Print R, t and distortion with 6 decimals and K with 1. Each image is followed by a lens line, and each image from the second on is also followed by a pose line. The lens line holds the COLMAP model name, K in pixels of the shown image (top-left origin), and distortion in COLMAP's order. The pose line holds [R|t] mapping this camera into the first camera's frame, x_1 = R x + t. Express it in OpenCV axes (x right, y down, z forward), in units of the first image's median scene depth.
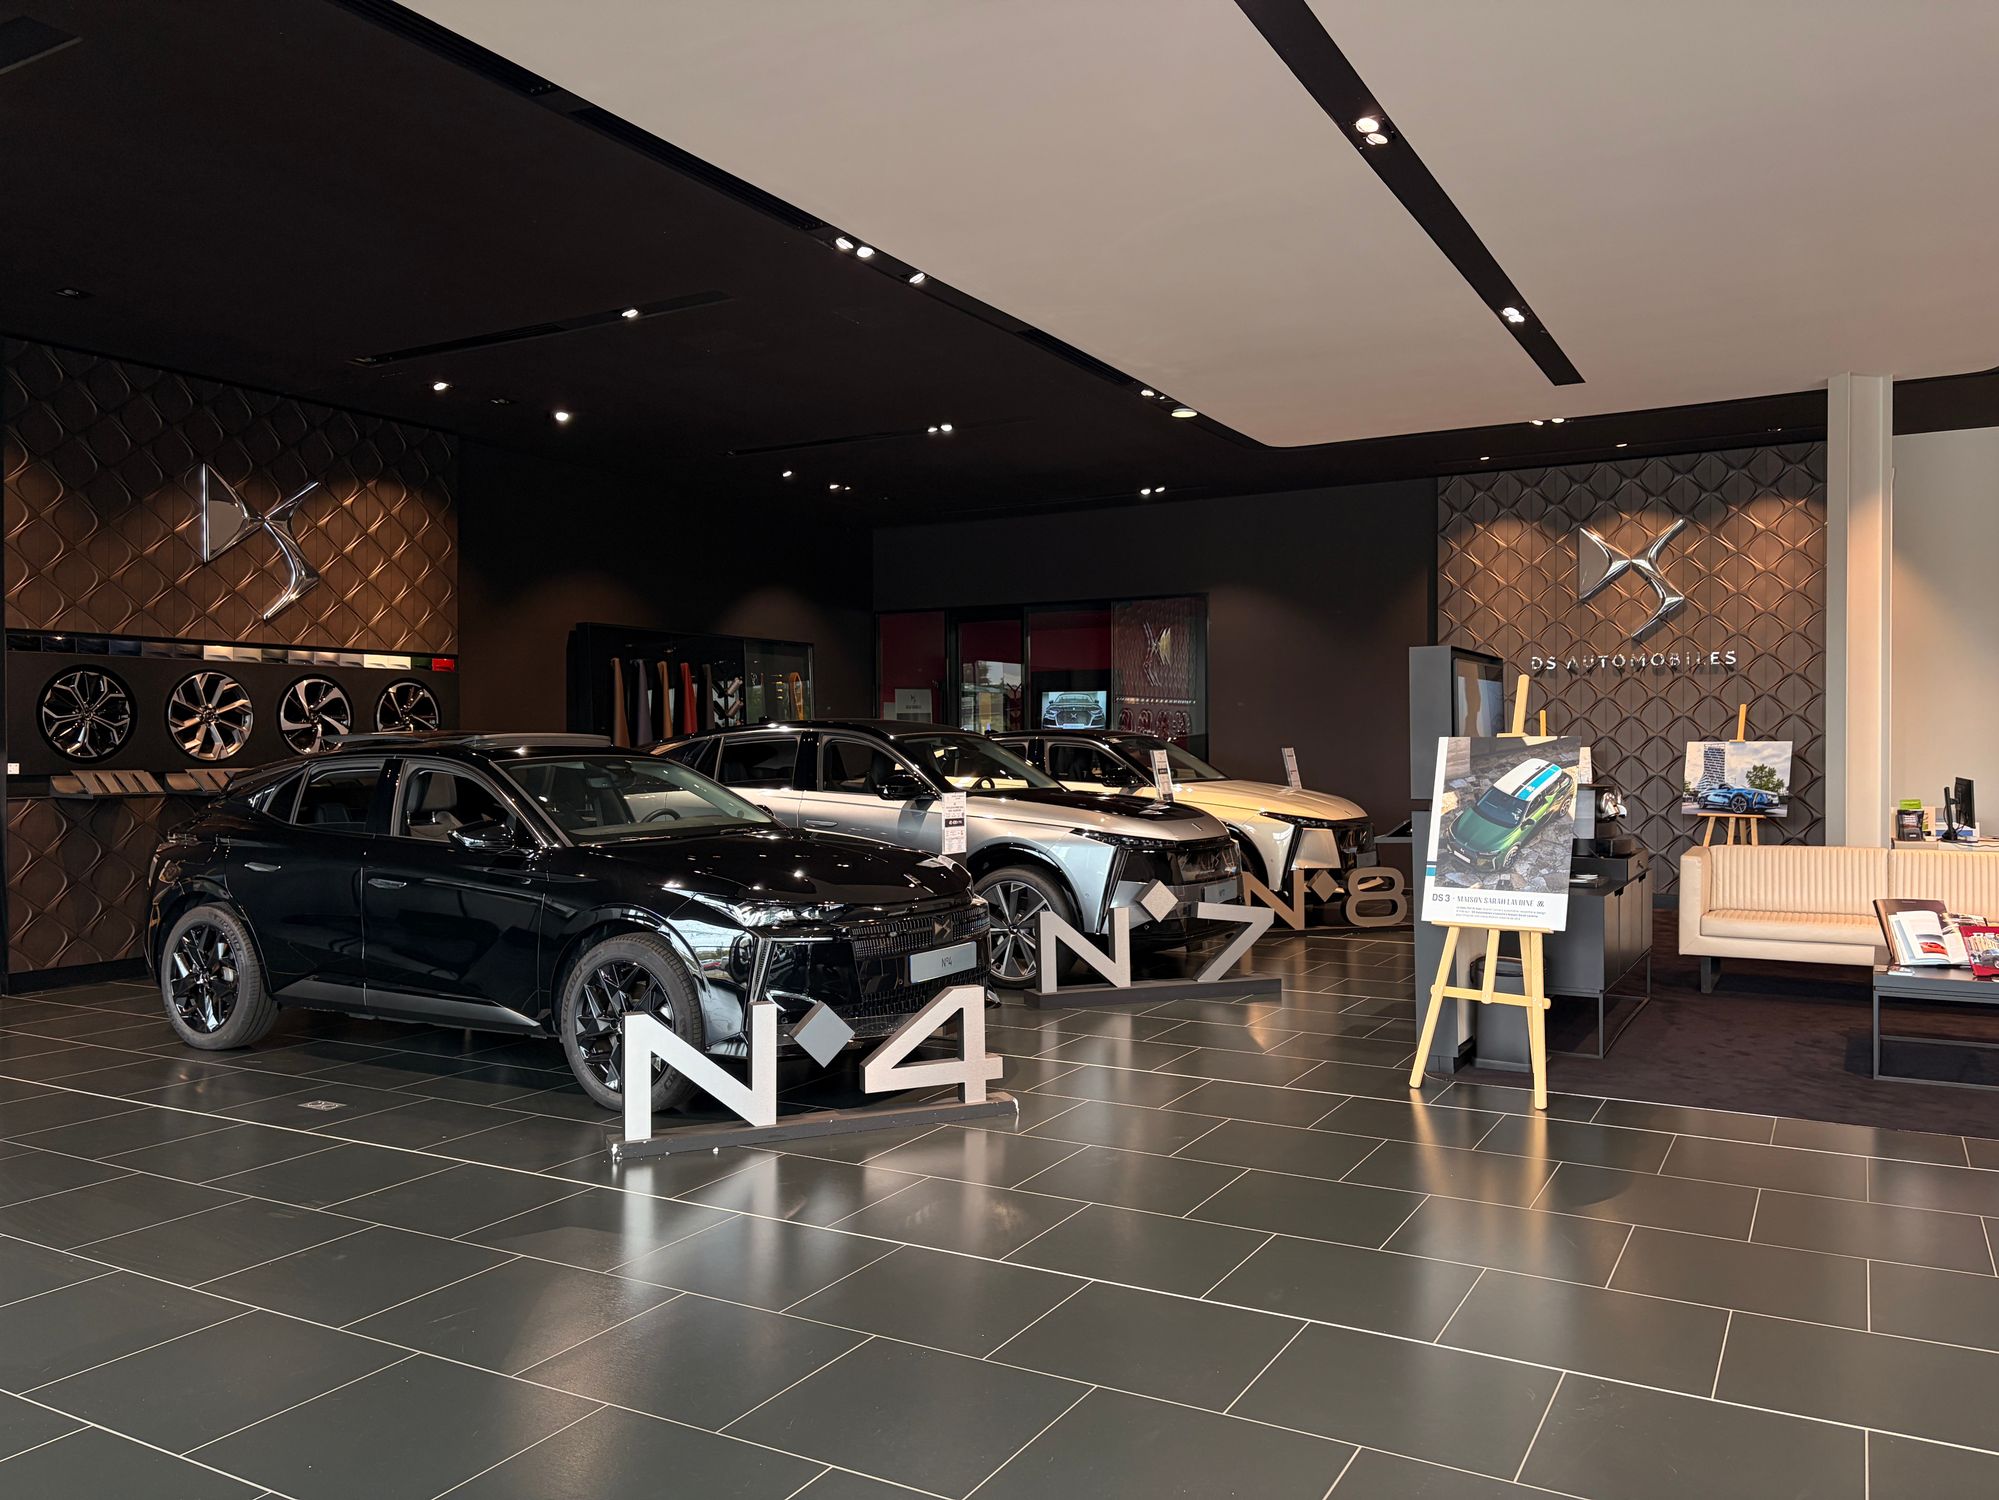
lens RADIAL K [[1505.3, 0, 1002.4], [0, 1505.3, 754.7], [0, 0, 1]] dist [0.049774, -0.057063]
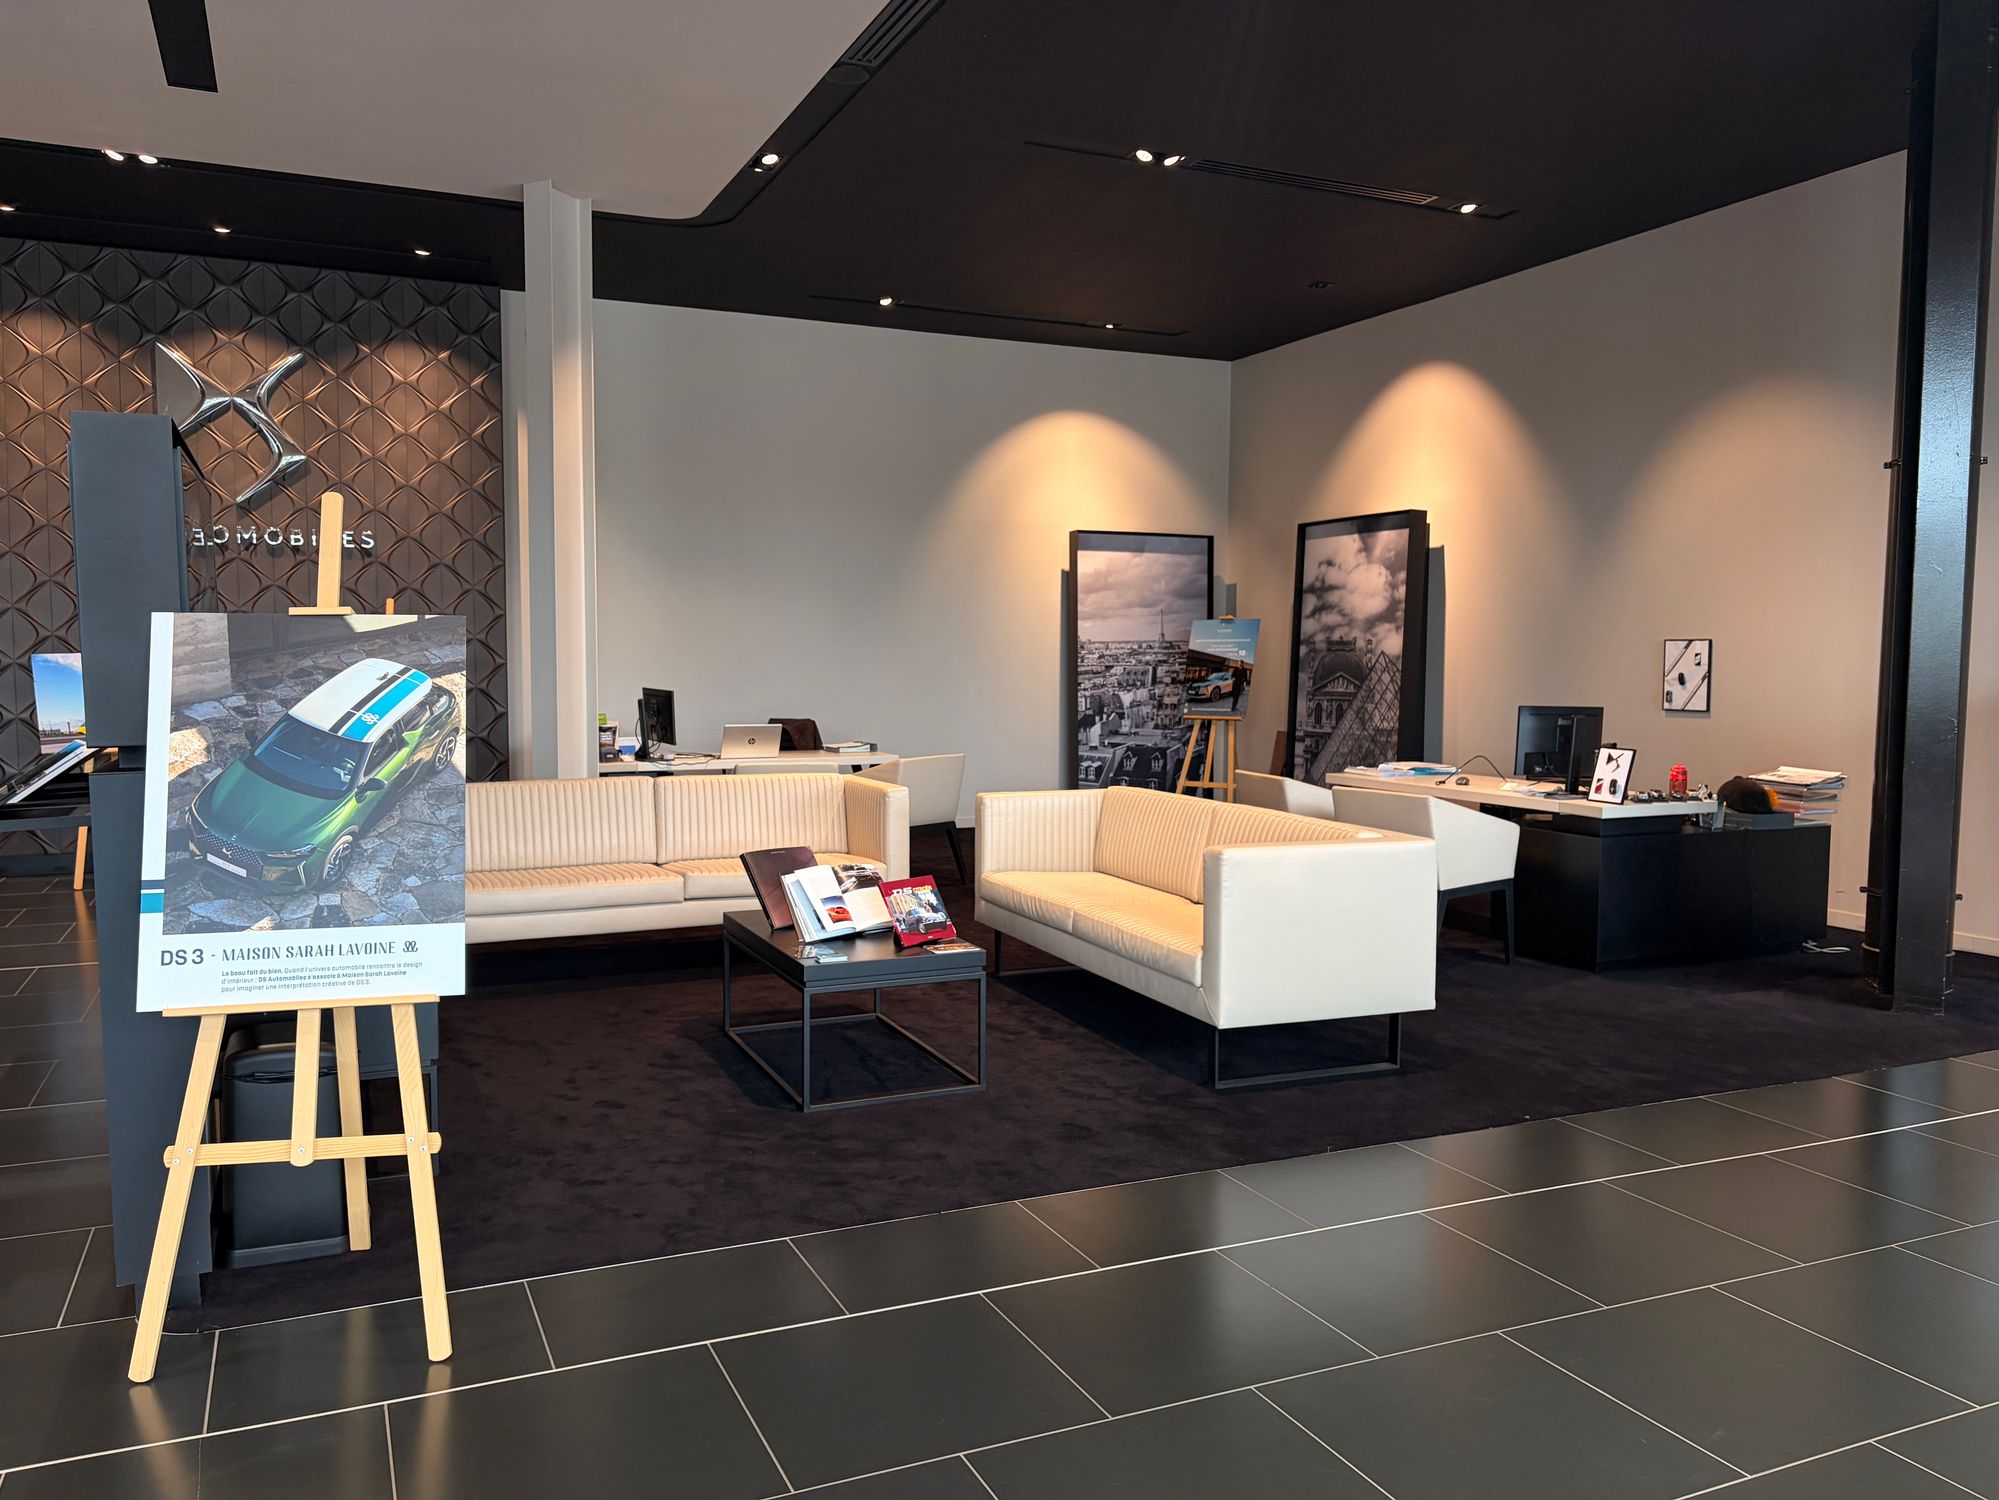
lens RADIAL K [[1505.3, 0, 1002.4], [0, 1505.3, 754.7], [0, 0, 1]] dist [0.049774, -0.057063]
pose [[0.590325, -0.046565, 0.805821, 0.064634], [0.000523, 0.998356, 0.057307, 0.005632], [-0.807165, -0.033408, 0.589379, 0.518479]]
